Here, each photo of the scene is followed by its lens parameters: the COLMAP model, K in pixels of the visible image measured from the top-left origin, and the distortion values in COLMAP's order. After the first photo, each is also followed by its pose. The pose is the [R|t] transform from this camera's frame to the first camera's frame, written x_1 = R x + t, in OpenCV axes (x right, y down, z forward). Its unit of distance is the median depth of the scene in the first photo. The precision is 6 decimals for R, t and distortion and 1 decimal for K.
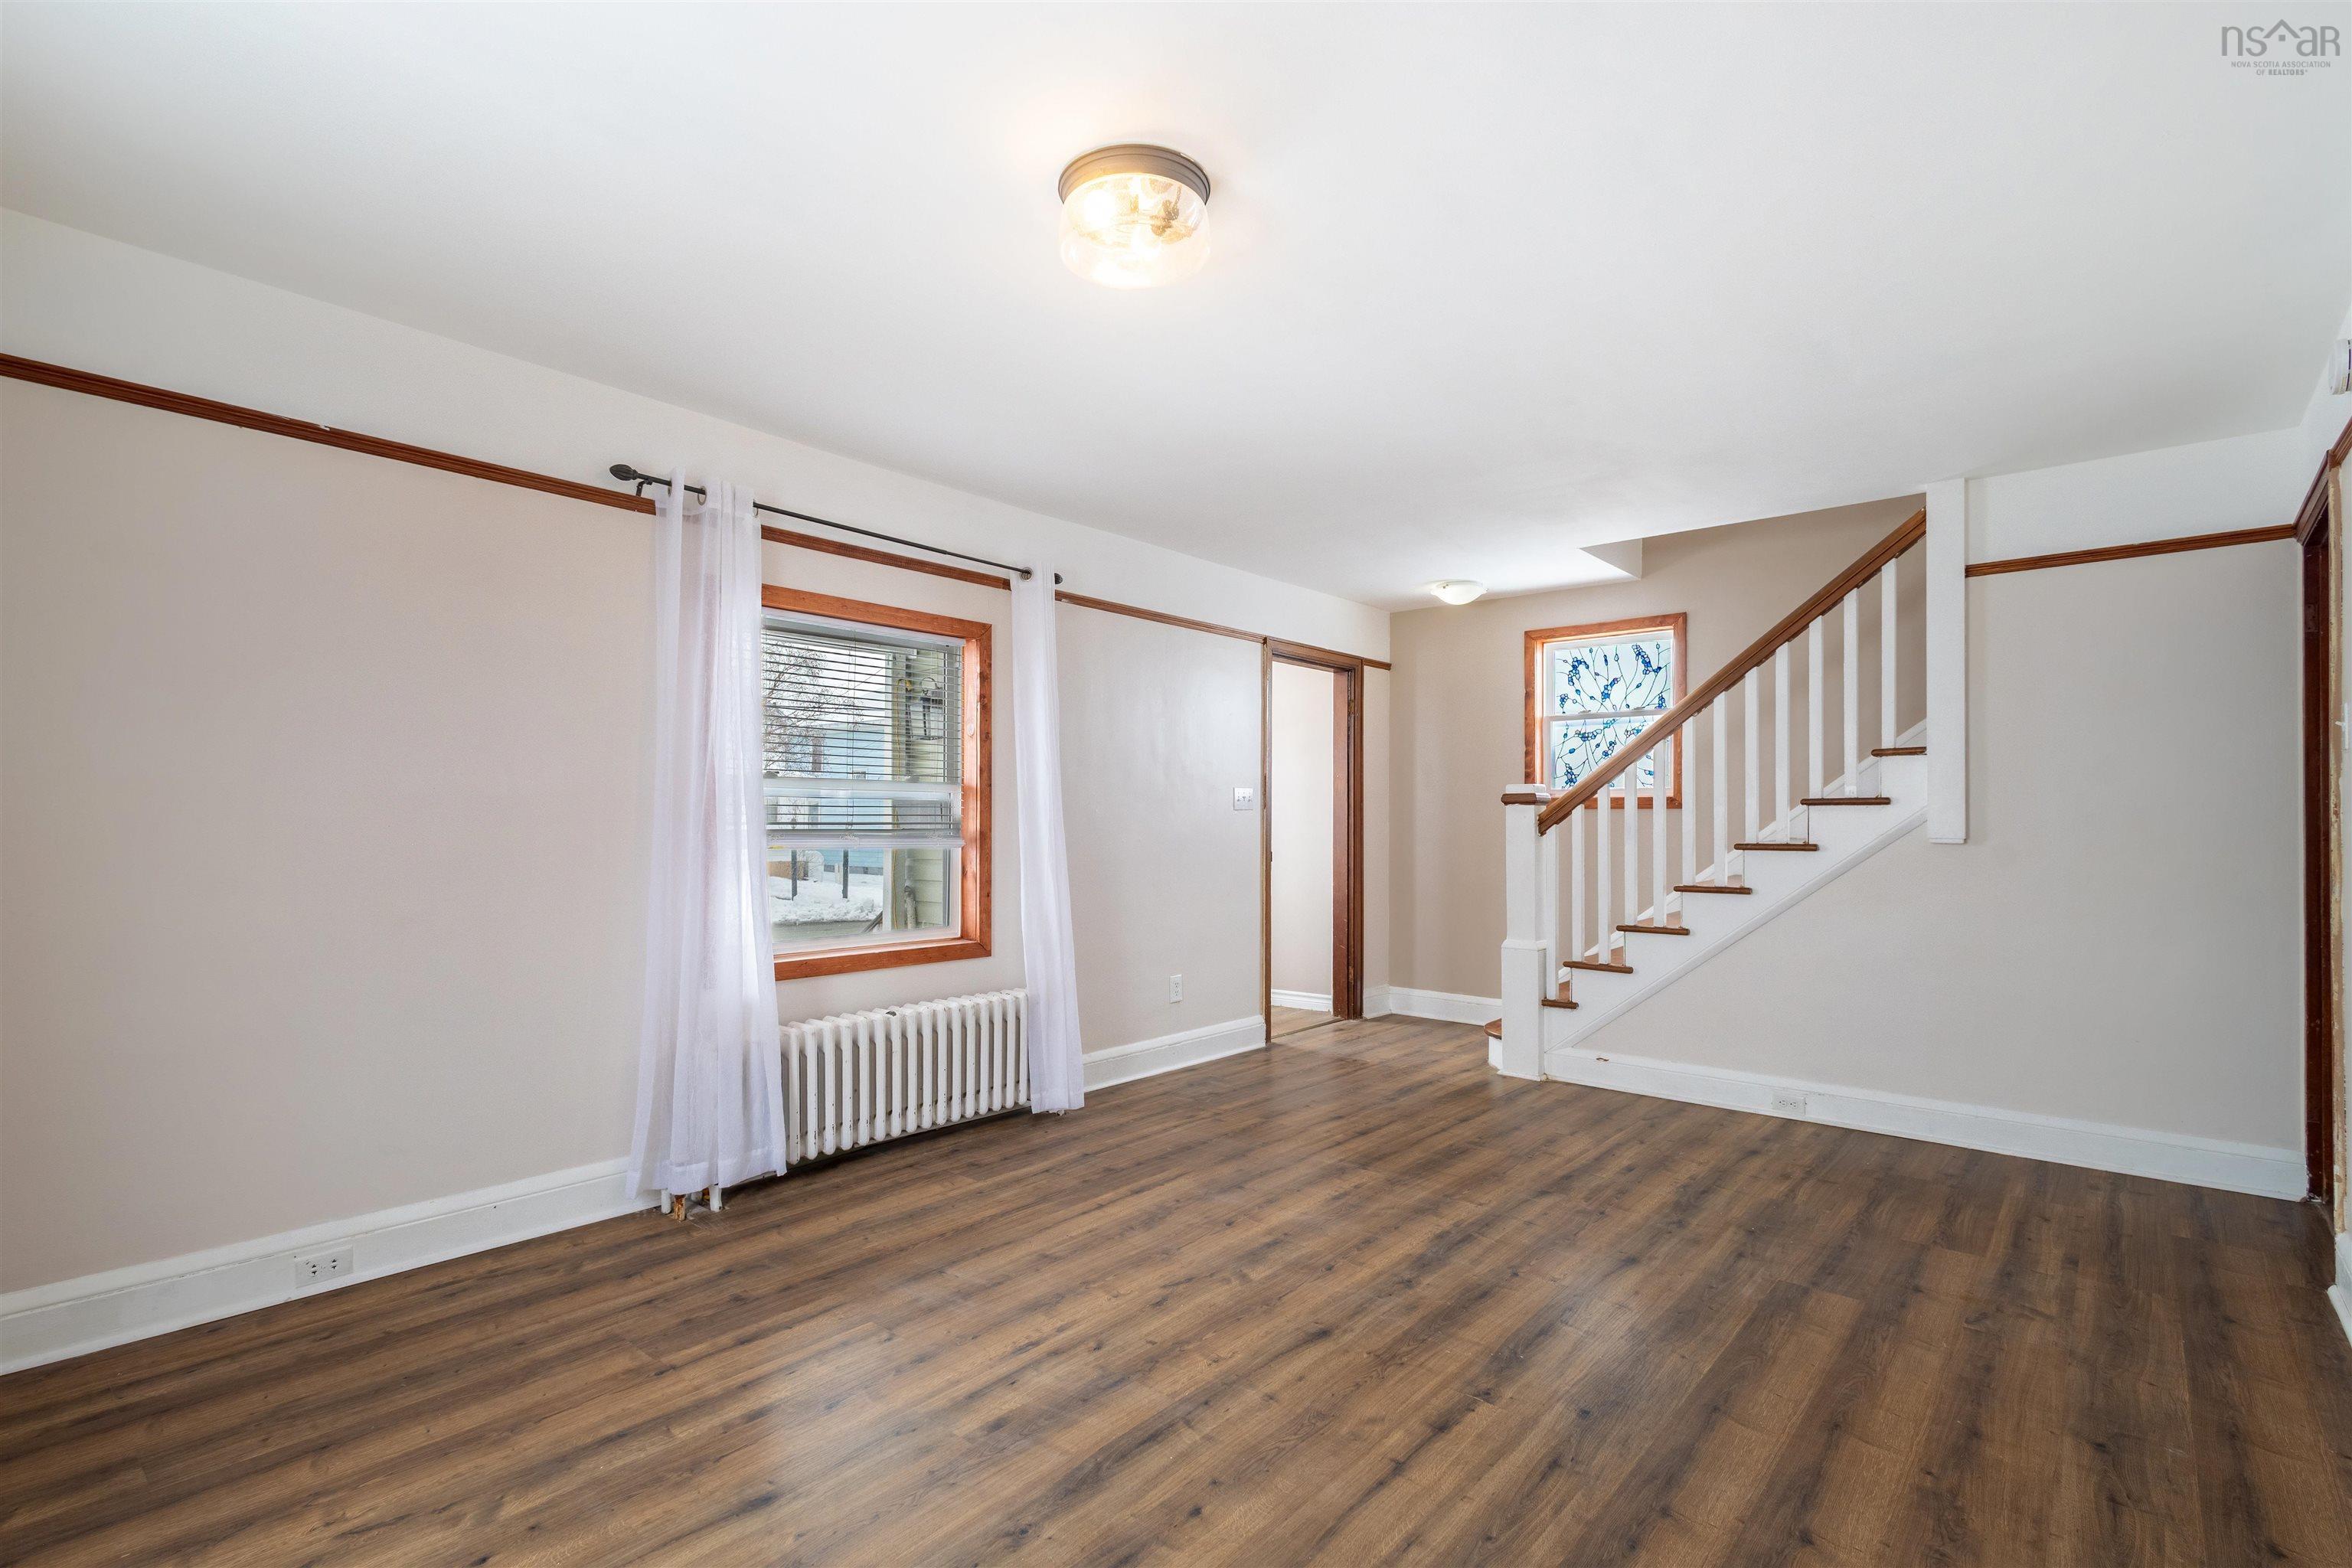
lens RADIAL K [[1084.9, 0, 1169.4], [0, 1084.9, 810.2], [0, 0, 1]] dist [0.013566, -0.004039]
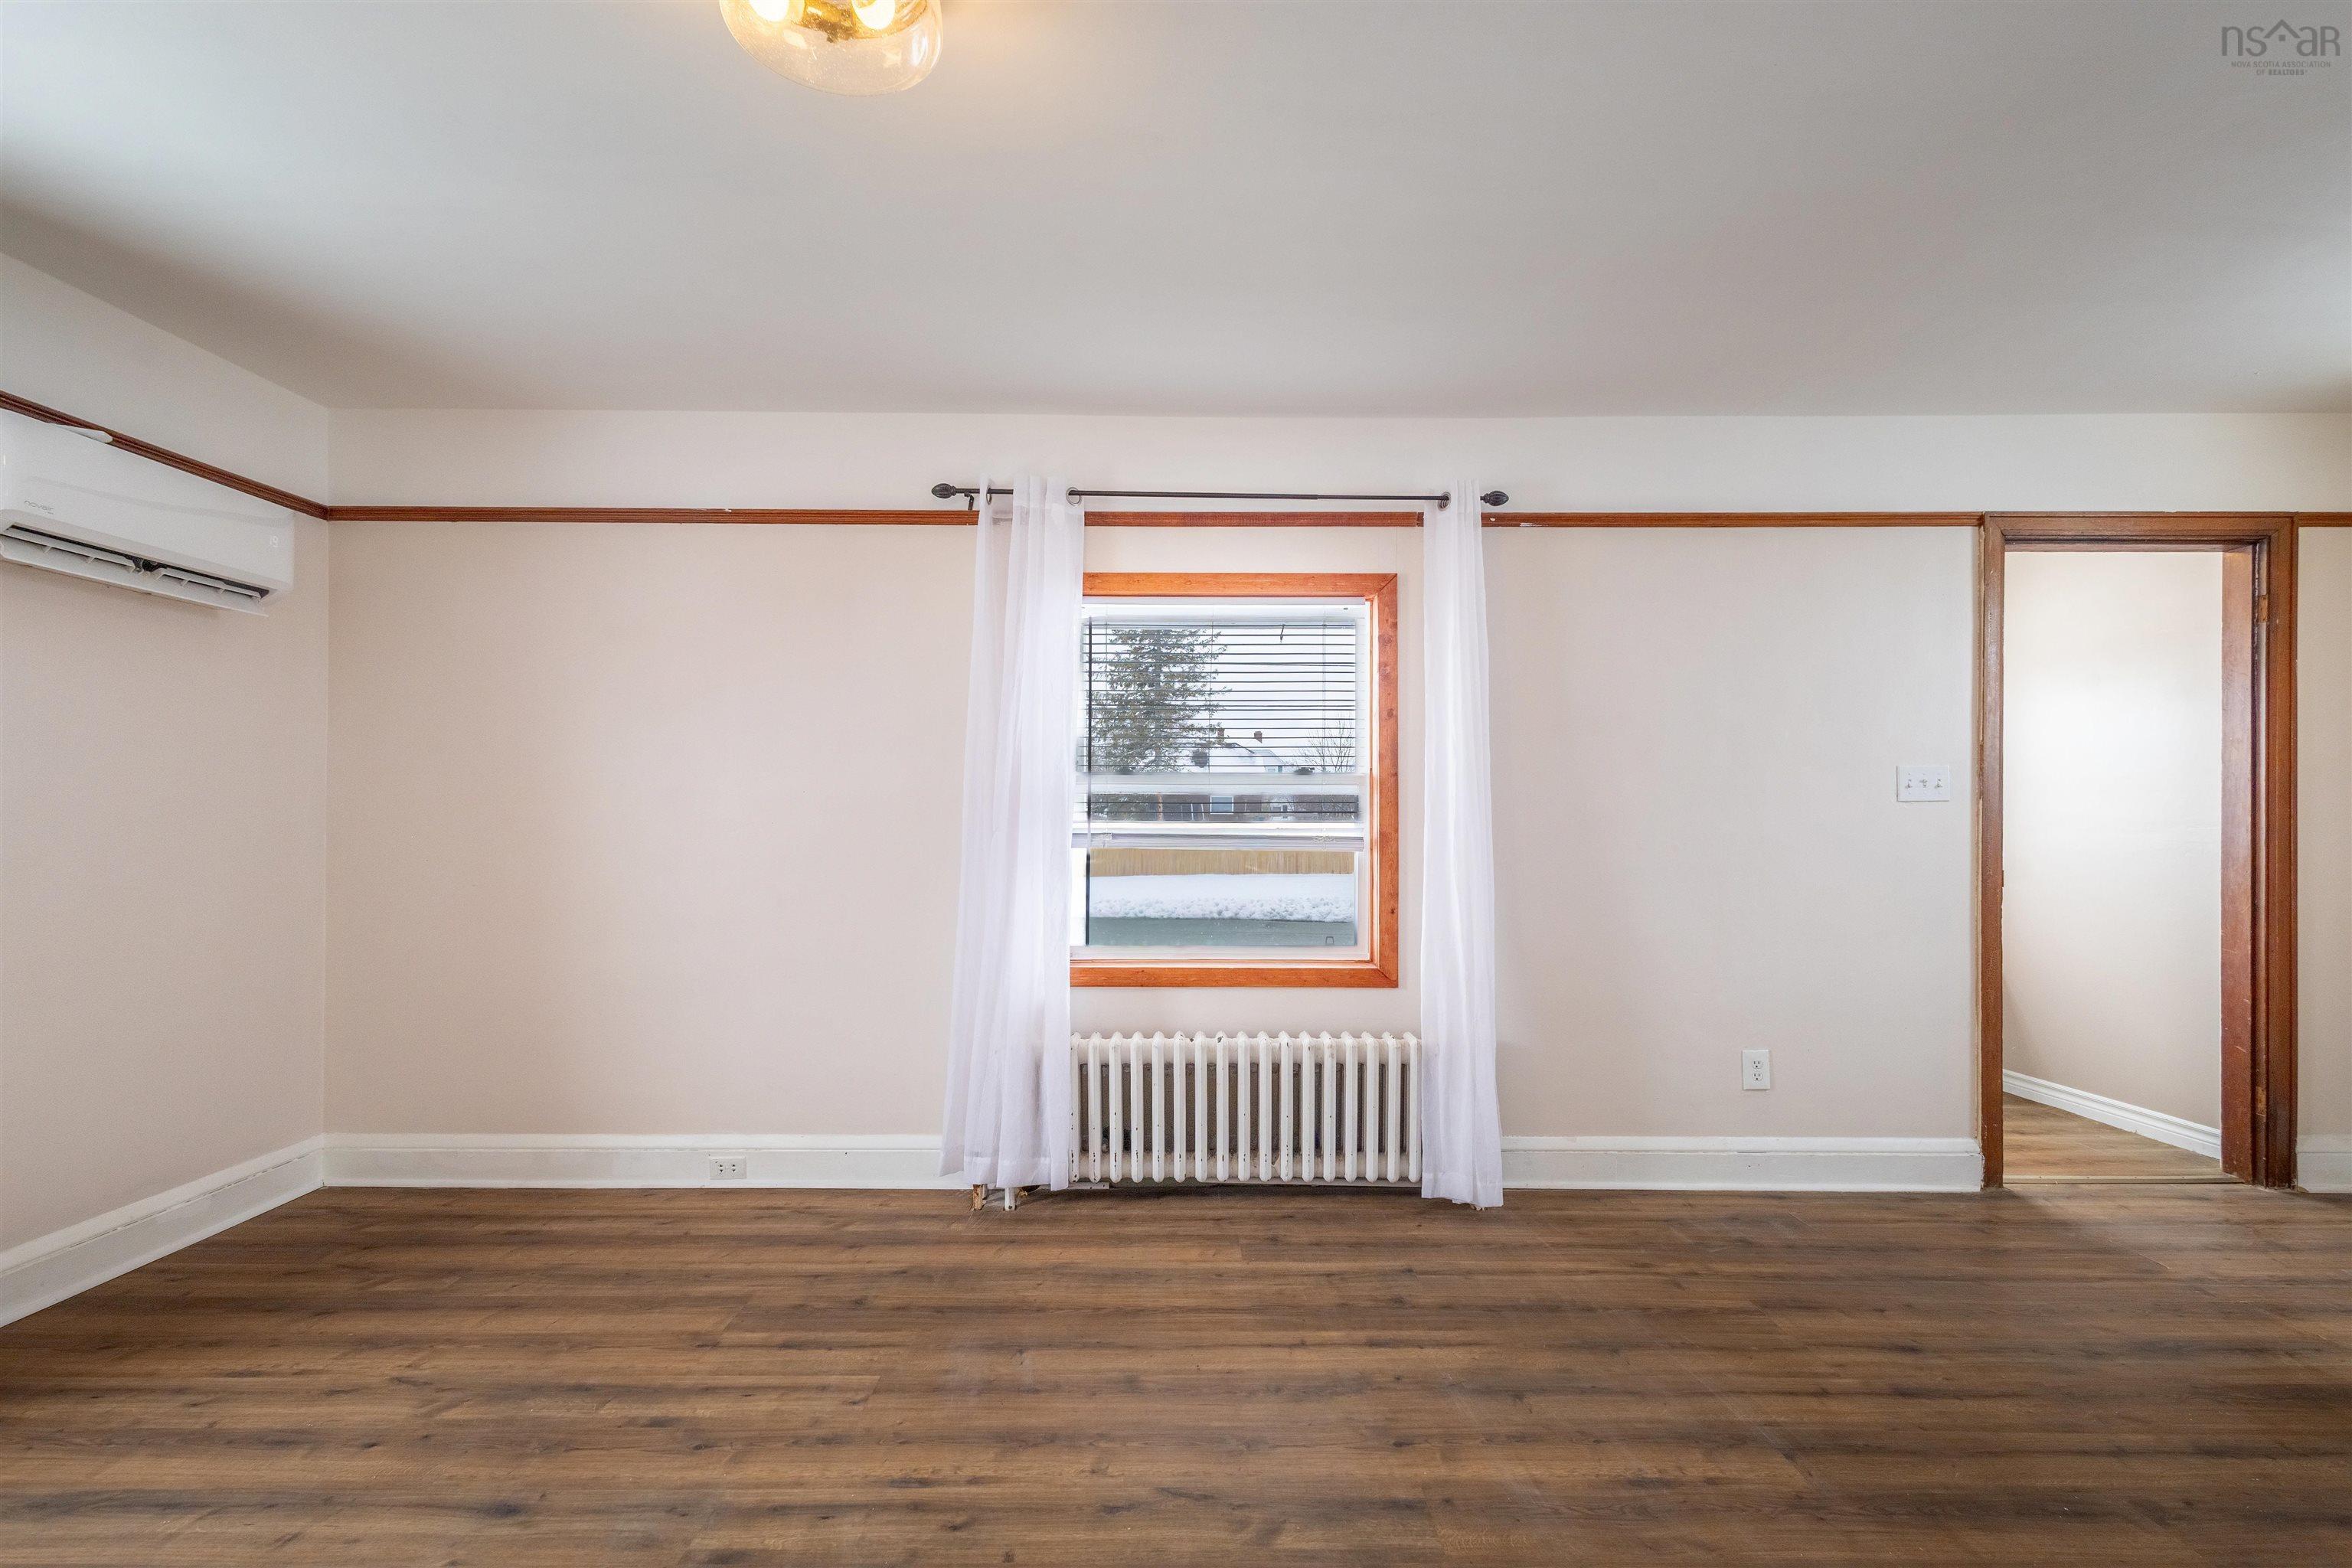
lens RADIAL K [[1084.9, 0, 1170.5], [0, 1084.9, 817.7], [0, 0, 1]] dist [0.013566, -0.004039]
pose [[0.660686, -0.002176, -0.750659, 0.415620], [0.007494, 0.999965, 0.003696, 0.005784], [0.750625, -0.008067, 0.660679, 0.438101]]
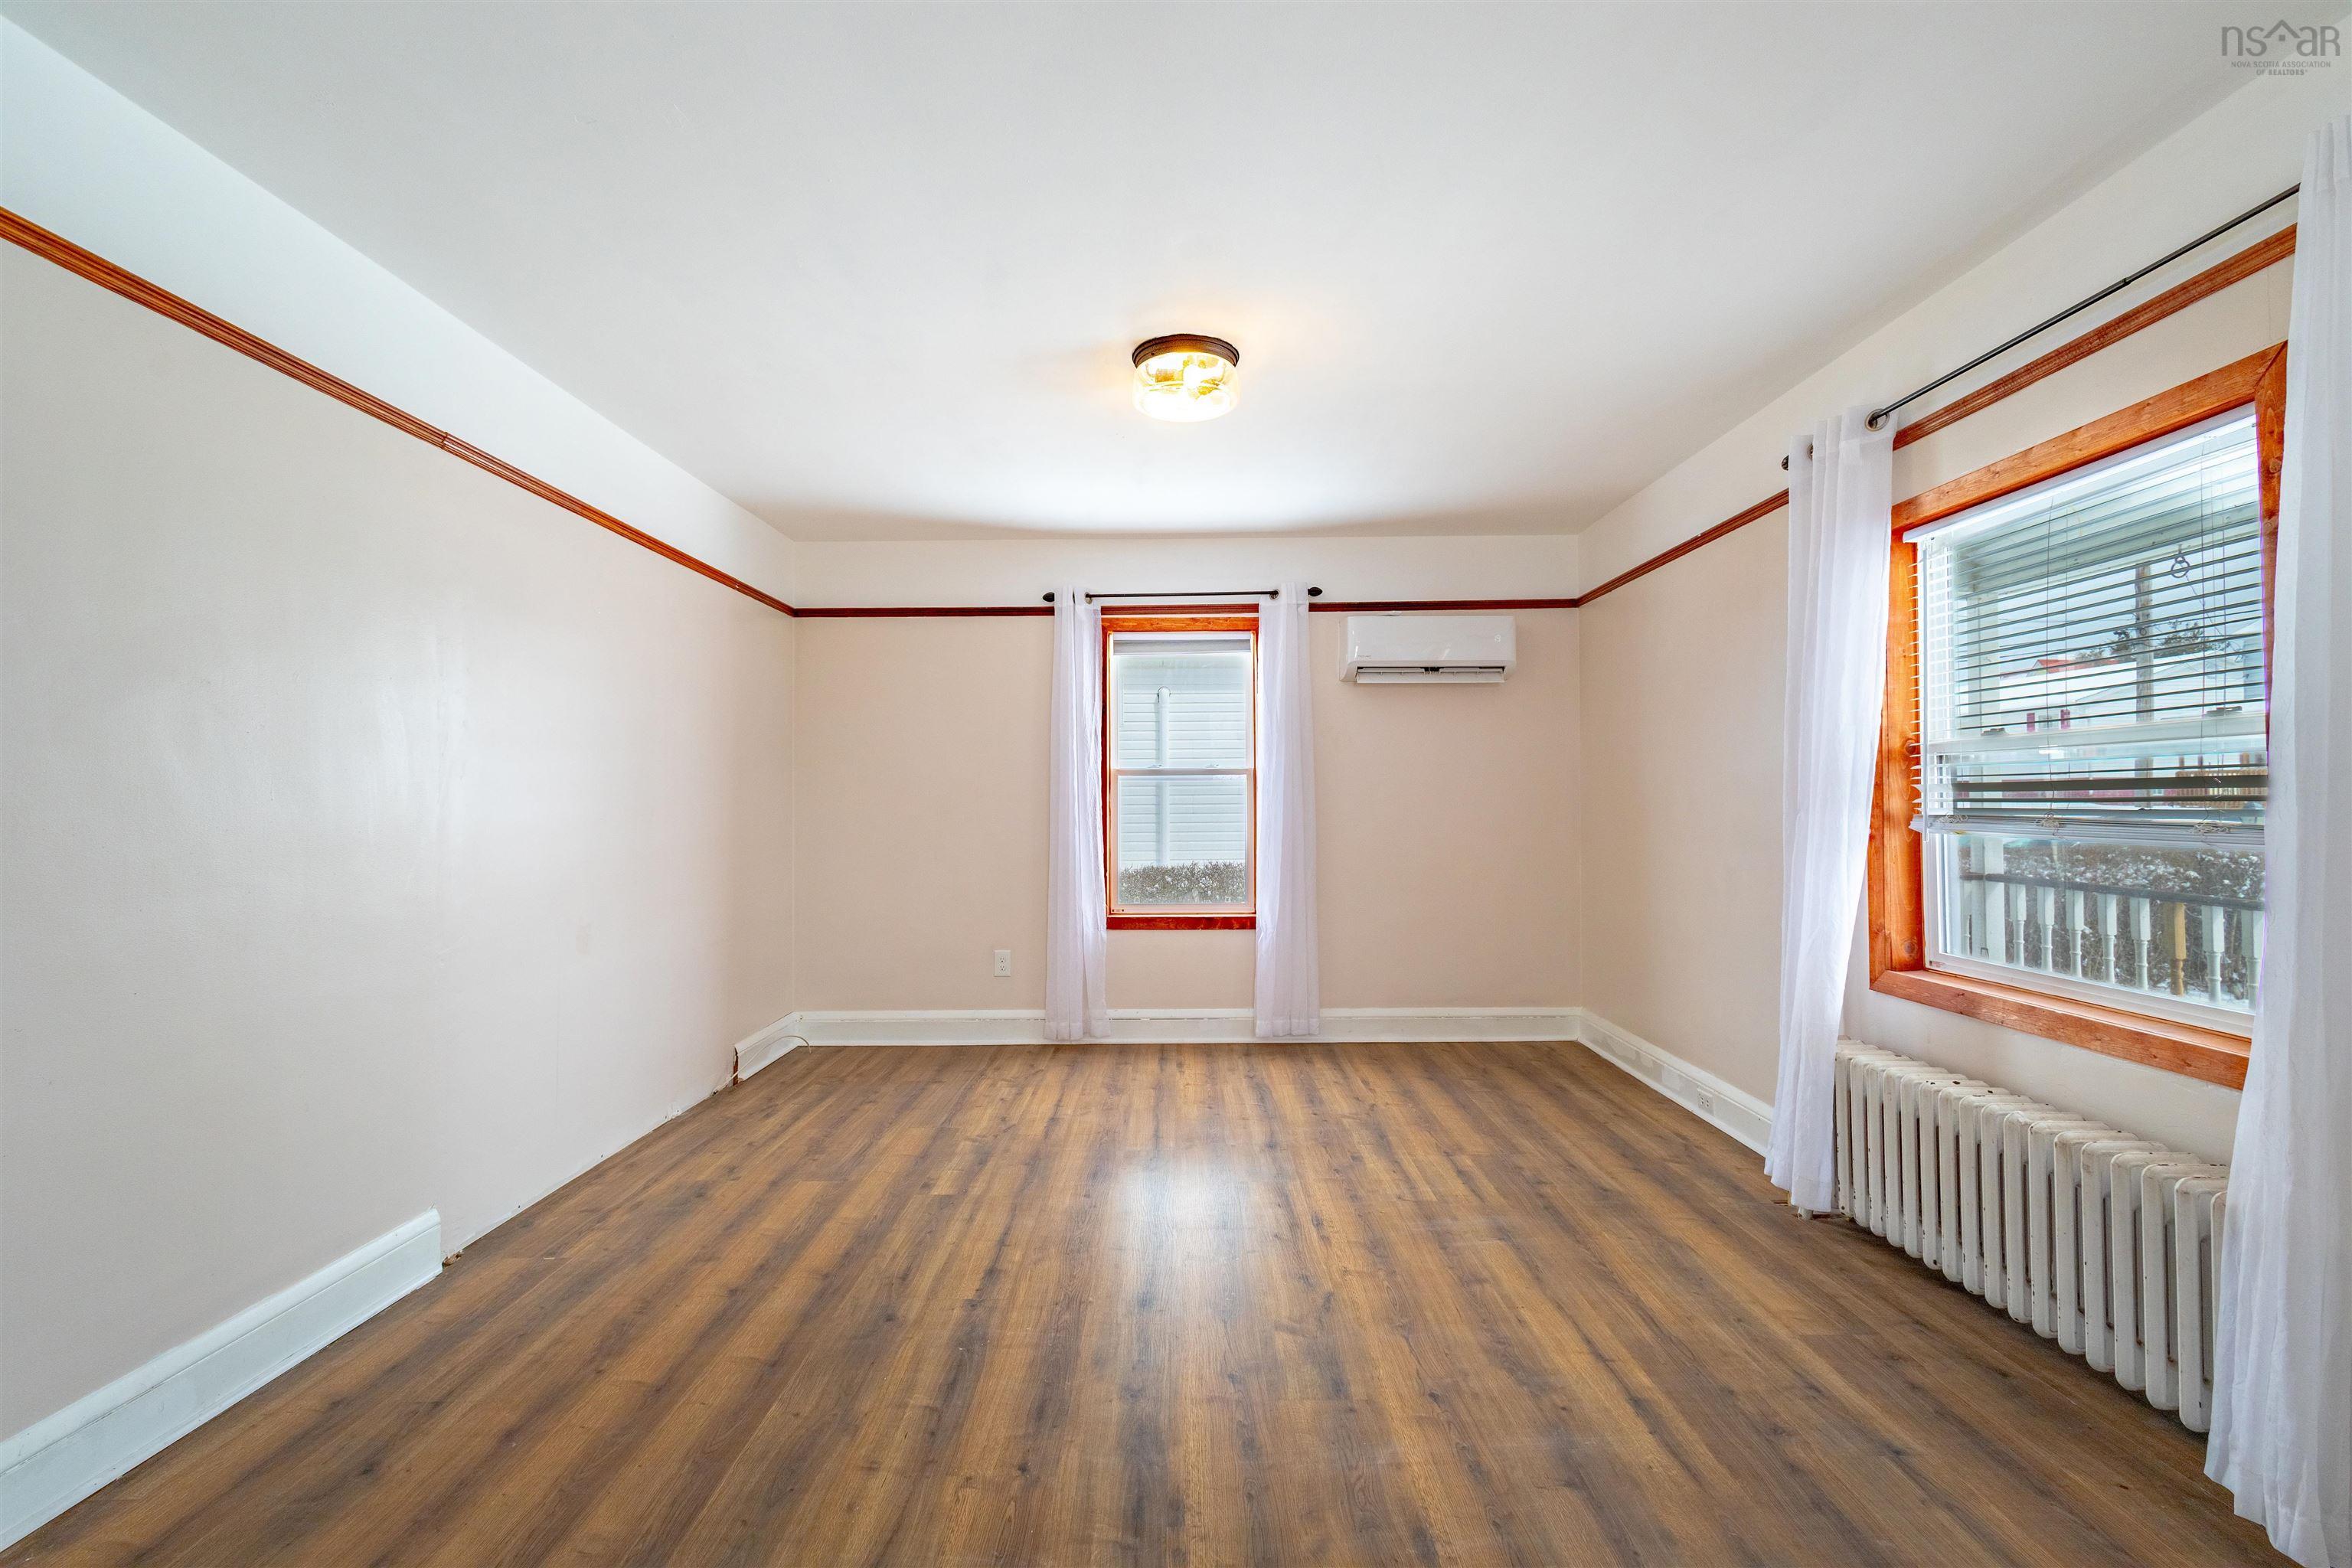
lens RADIAL K [[1084.9, 0, 1208.7], [0, 1084.9, 793.1], [0, 0, 1]] dist [0.013566, -0.004039]
pose [[-0.738161, -0.004987, -0.674606, 0.568672], [0.010275, 0.999774, -0.018635, 0.016248], [0.674546, -0.020687, -0.737943, 1.302969]]
